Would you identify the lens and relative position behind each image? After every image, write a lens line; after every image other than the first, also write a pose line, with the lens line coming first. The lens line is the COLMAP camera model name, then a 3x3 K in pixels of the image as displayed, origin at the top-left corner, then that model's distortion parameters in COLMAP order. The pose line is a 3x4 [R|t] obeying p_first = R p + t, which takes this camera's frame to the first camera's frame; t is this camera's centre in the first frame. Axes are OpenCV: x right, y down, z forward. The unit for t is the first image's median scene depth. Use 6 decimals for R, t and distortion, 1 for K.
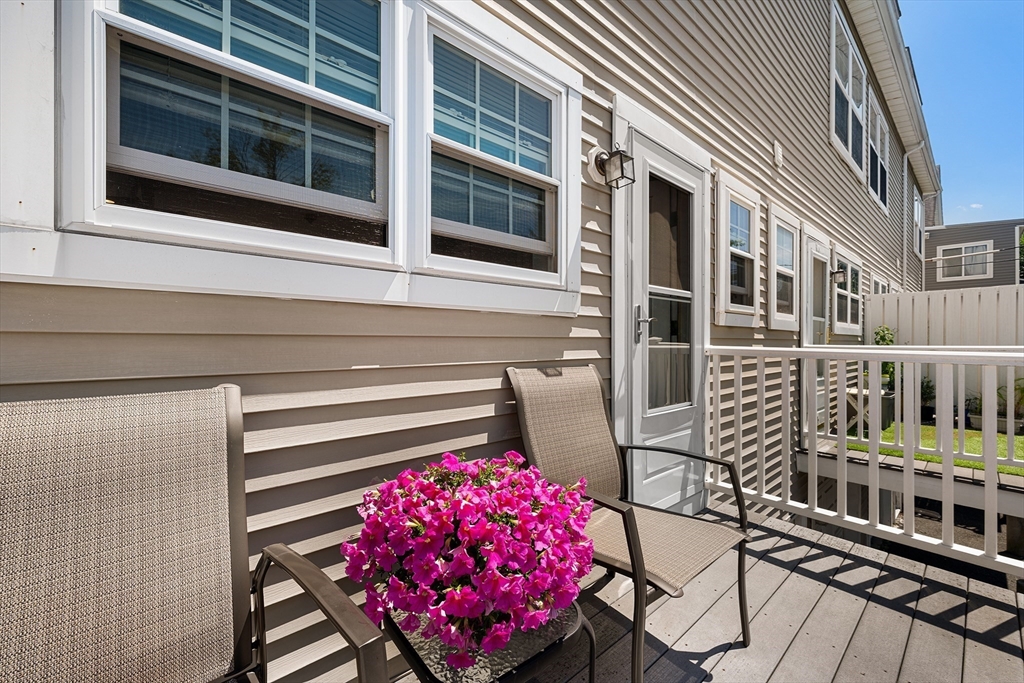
lens RADIAL K [[429.0, 0, 536.9], [0, 429.0, 343.3], [0, 0, 1]] dist [0.001476, 0.000327]
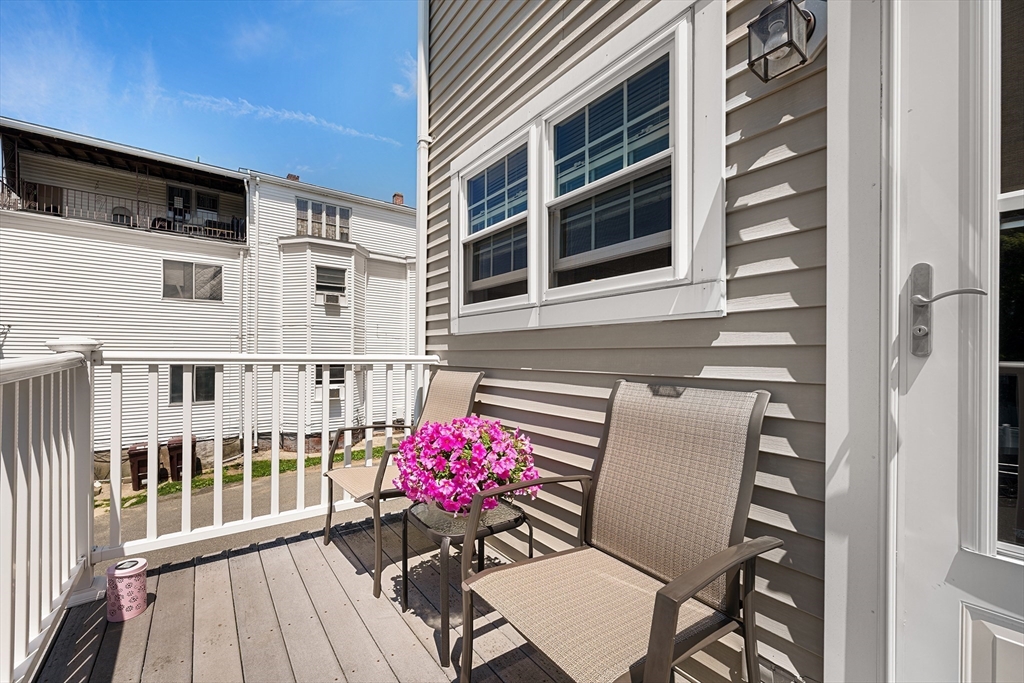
lens RADIAL K [[409.1, 0, 508.3], [0, 409.1, 351.9], [0, 0, 1]] dist [-0.000483, 0.000278]
pose [[-0.121627, -0.004919, -0.992564, 0.840214], [-0.004130, 0.999982, -0.004450, -0.001322], [0.992567, 0.003558, -0.121645, 0.812076]]
